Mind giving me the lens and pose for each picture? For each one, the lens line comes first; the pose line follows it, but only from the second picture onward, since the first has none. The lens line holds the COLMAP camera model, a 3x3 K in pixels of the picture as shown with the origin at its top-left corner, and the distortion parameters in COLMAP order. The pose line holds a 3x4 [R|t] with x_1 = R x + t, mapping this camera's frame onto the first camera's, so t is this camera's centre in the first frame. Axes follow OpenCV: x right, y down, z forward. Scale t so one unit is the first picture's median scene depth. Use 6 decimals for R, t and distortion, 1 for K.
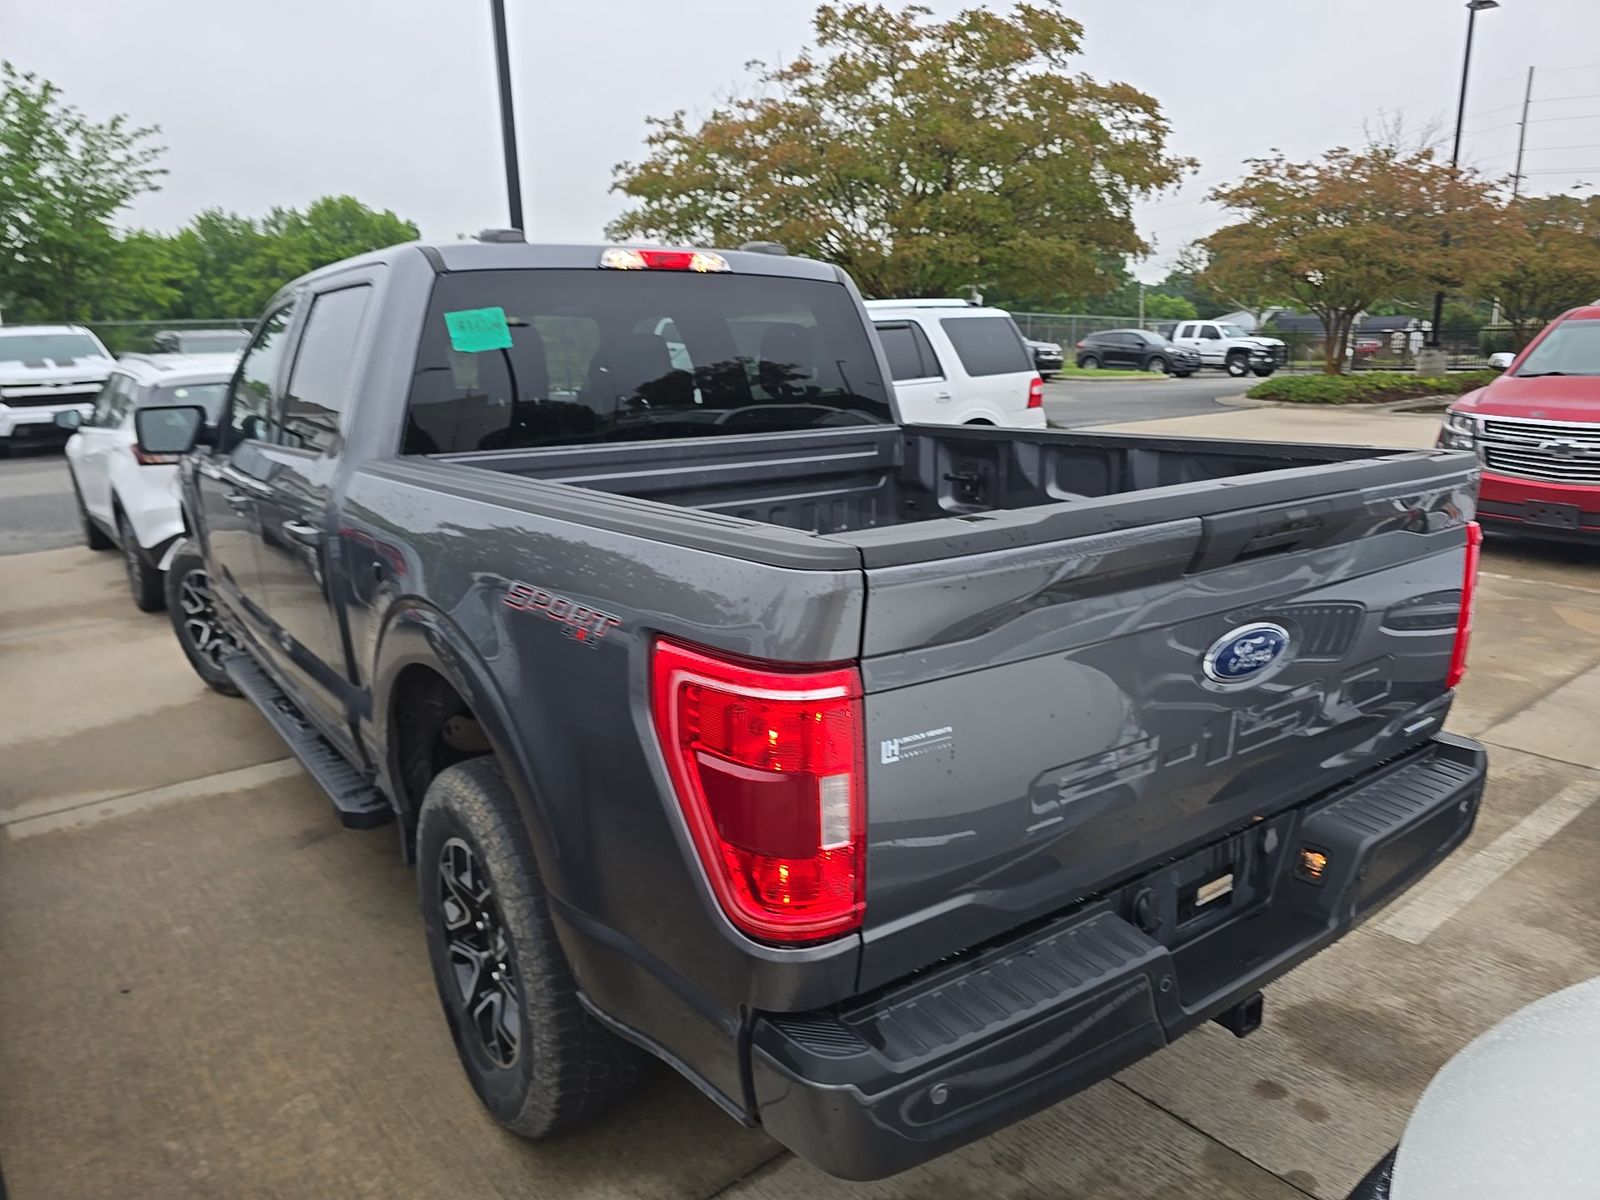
lens RADIAL K [[1082.4, 0, 801.1], [0, 1082.4, 579.9], [0, 0, 1]] dist [0.040884, -0.028676]
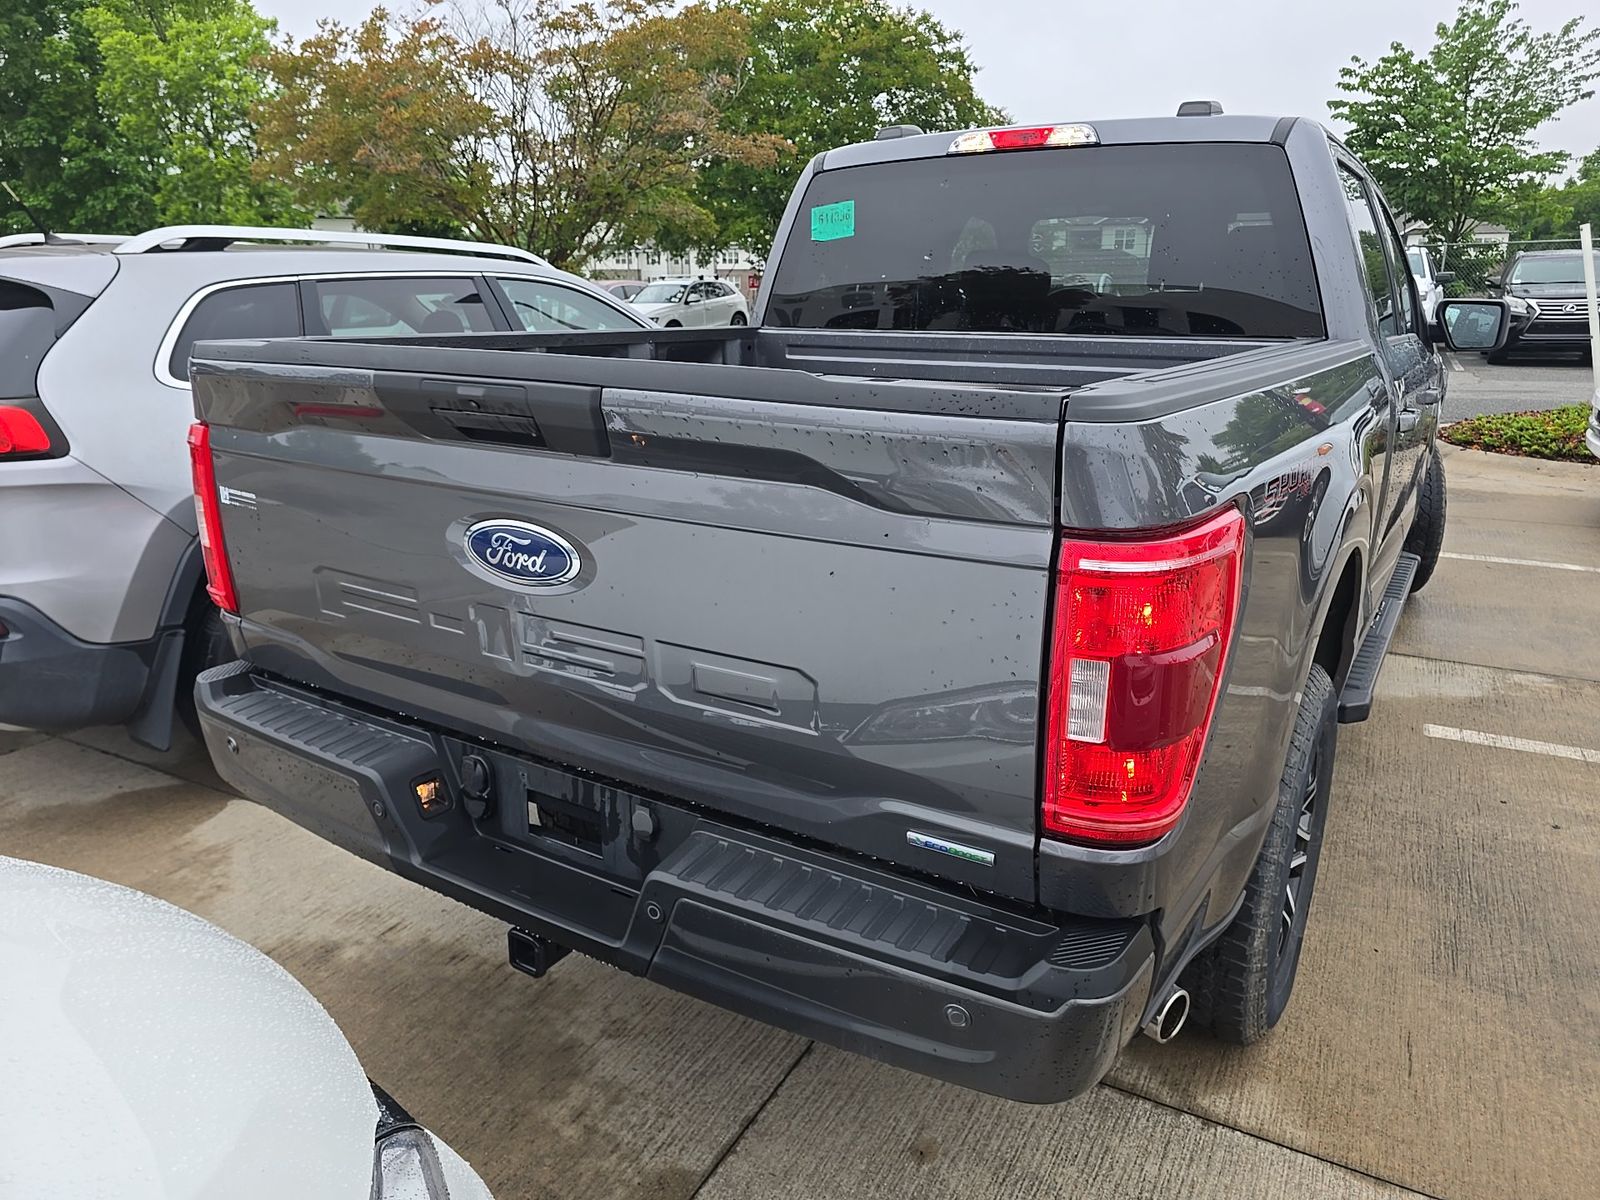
lens RADIAL K [[1089.0, 0, 830.0], [0, 1089.0, 588.1], [0, 0, 1]] dist [0.044842, -0.035889]
pose [[0.377359, 0.262875, -0.887973, 0.180684], [-0.201722, 0.959174, 0.198227, -0.018431], [0.903830, 0.104321, 0.414981, 0.119536]]
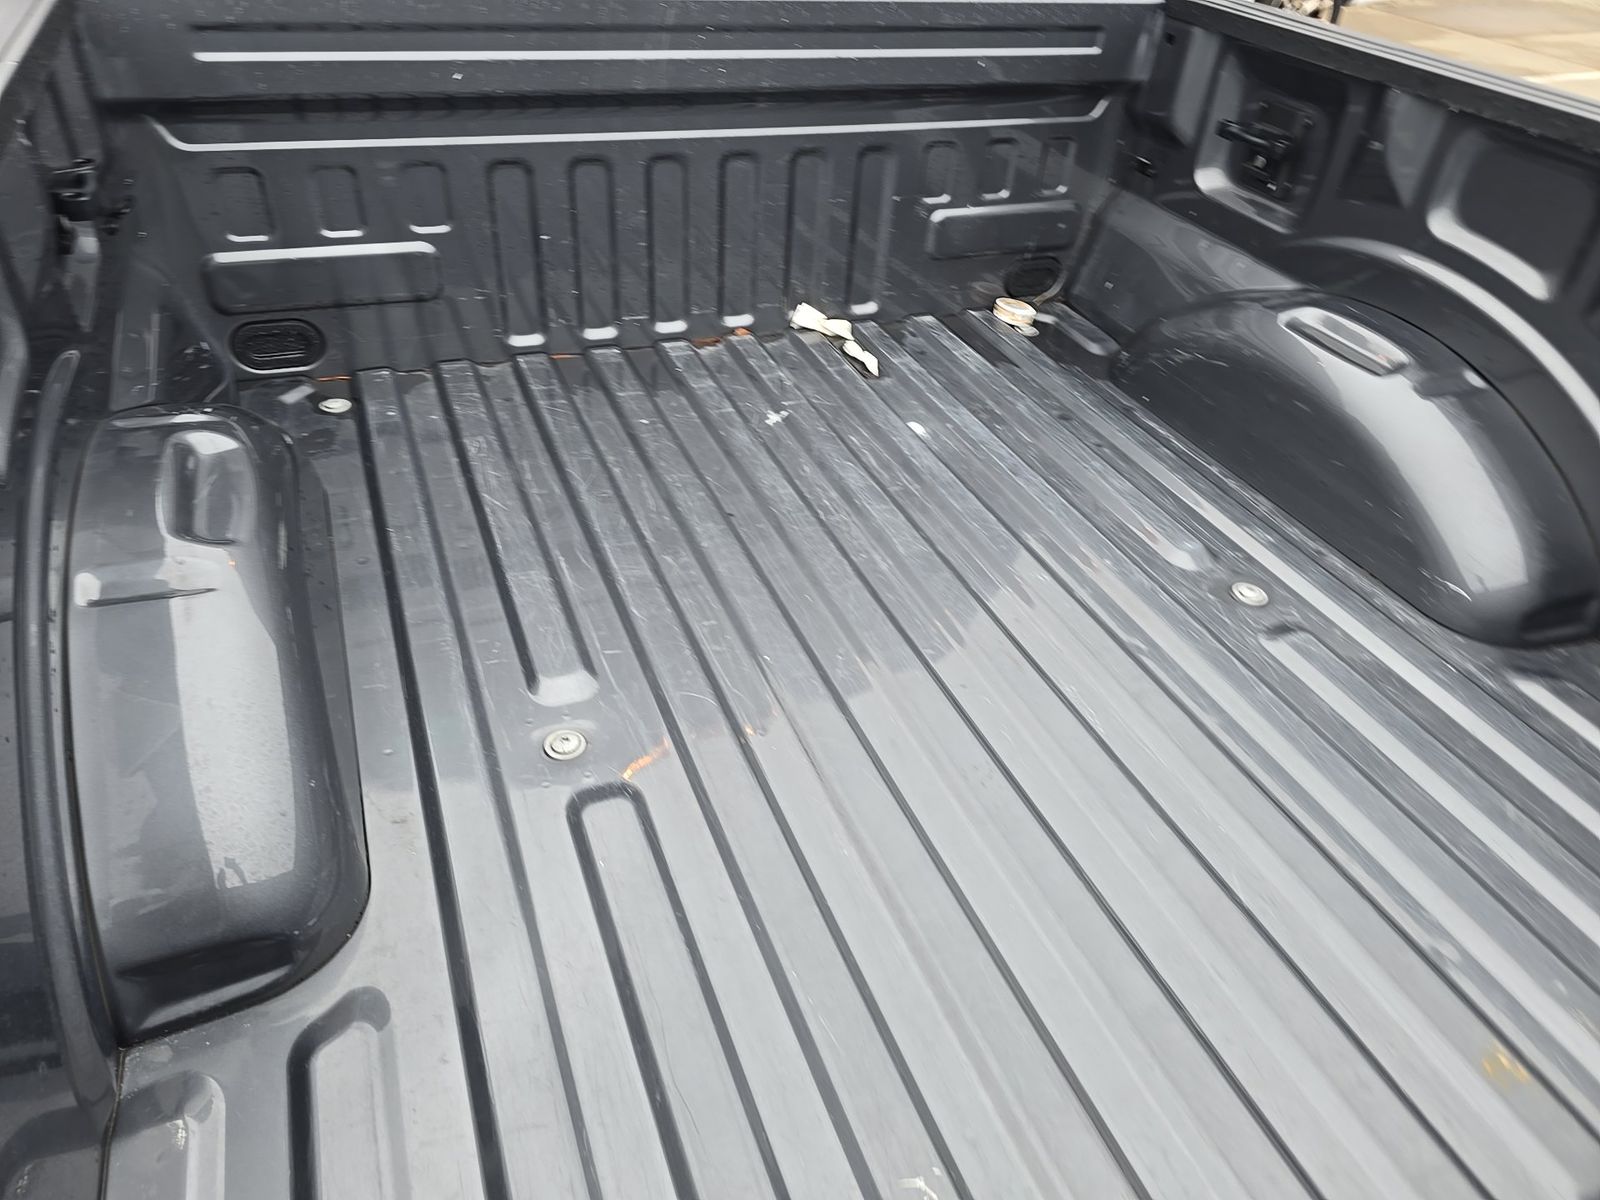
lens RADIAL K [[1082.4, 0, 801.1], [0, 1082.4, 579.9], [0, 0, 1]] dist [0.040884, -0.028676]
pose [[0.967936, 0.211869, -0.134948, 0.015183], [-0.135023, 0.891843, 0.431724, -0.026591], [0.211821, -0.399660, 0.891854, 0.111679]]
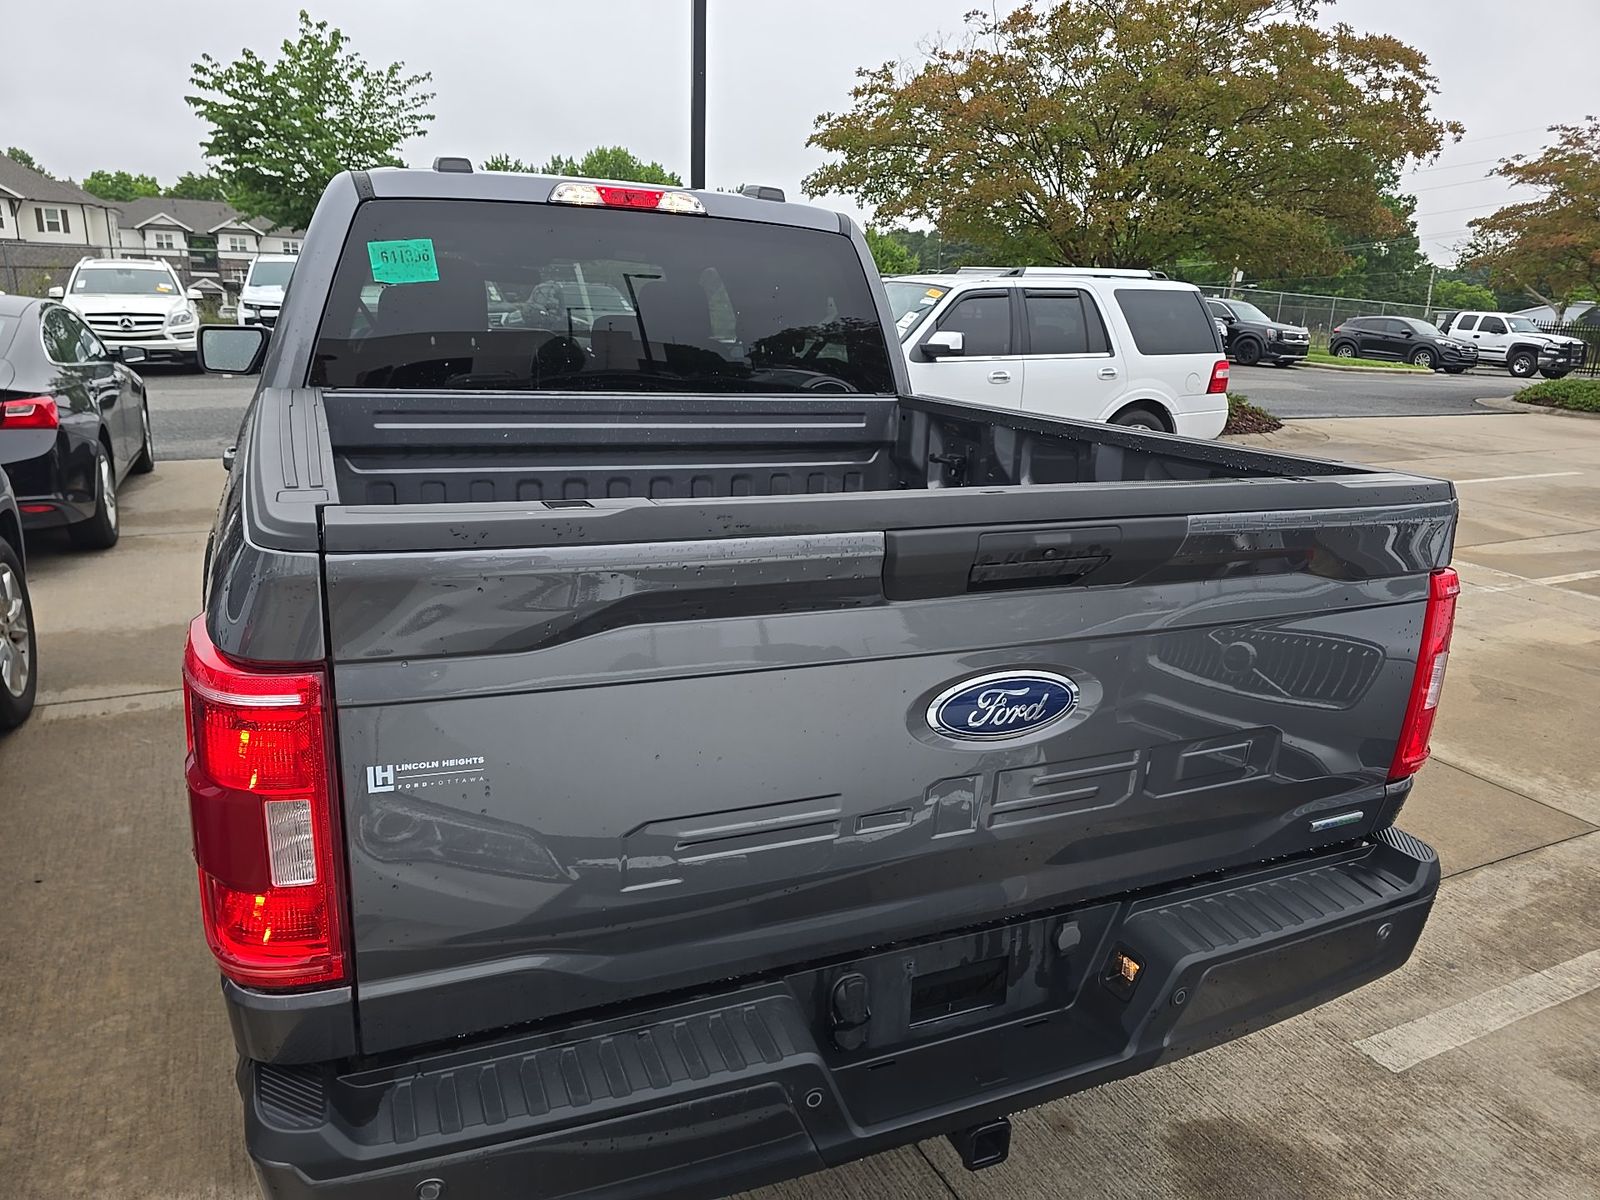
lens RADIAL K [[1073.3, 0, 808.7], [0, 1073.3, 582.5], [0, 0, 1]] dist [0.037507, -0.026214]
pose [[0.975533, 0.106608, -0.192276, 0.056892], [-0.099488, 0.993959, 0.046344, -0.006211], [0.196055, -0.026081, 0.980246, 0.028271]]
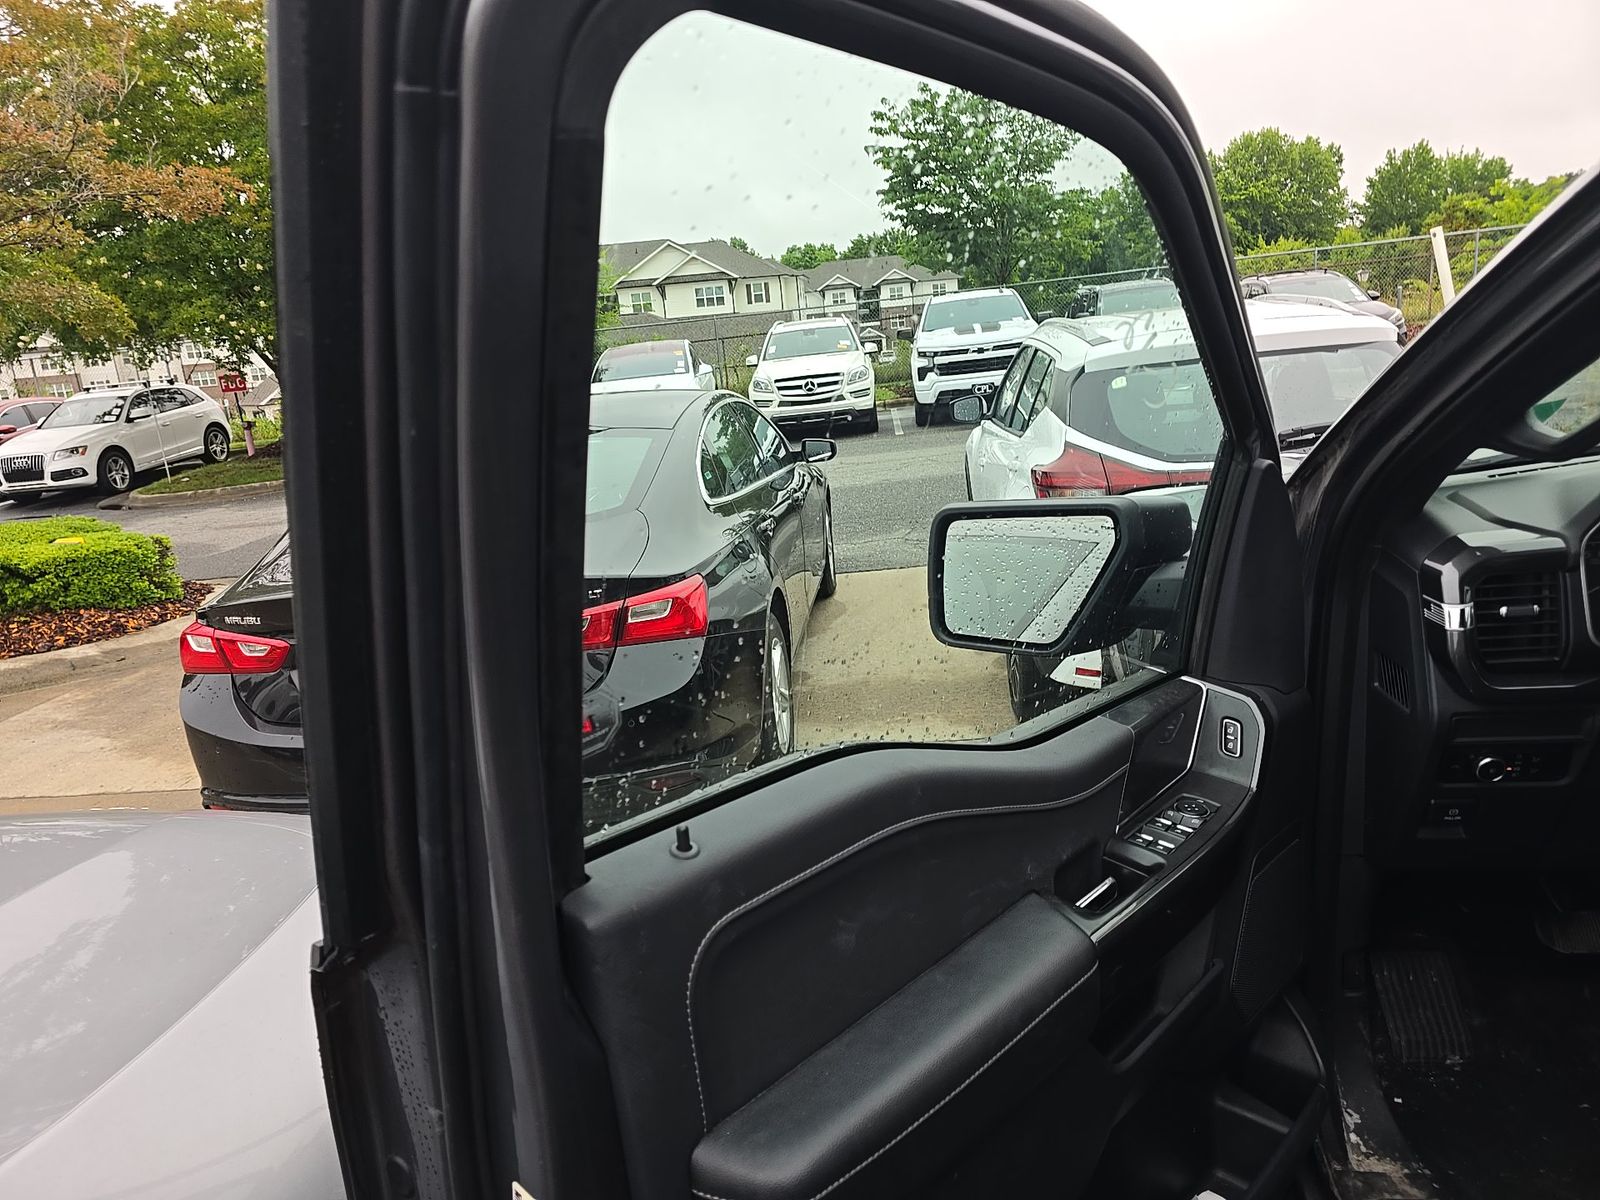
lens RADIAL K [[1046.1, 0, 800.0], [0, 1046.1, 600.0], [0, 0, 1]] dist [0.040456, -0.028687]
pose [[0.718304, 0.132023, -0.683088, -0.142344], [-0.079937, 0.990989, 0.107475, -0.050975], [0.691122, -0.022595, 0.722385, 0.233118]]
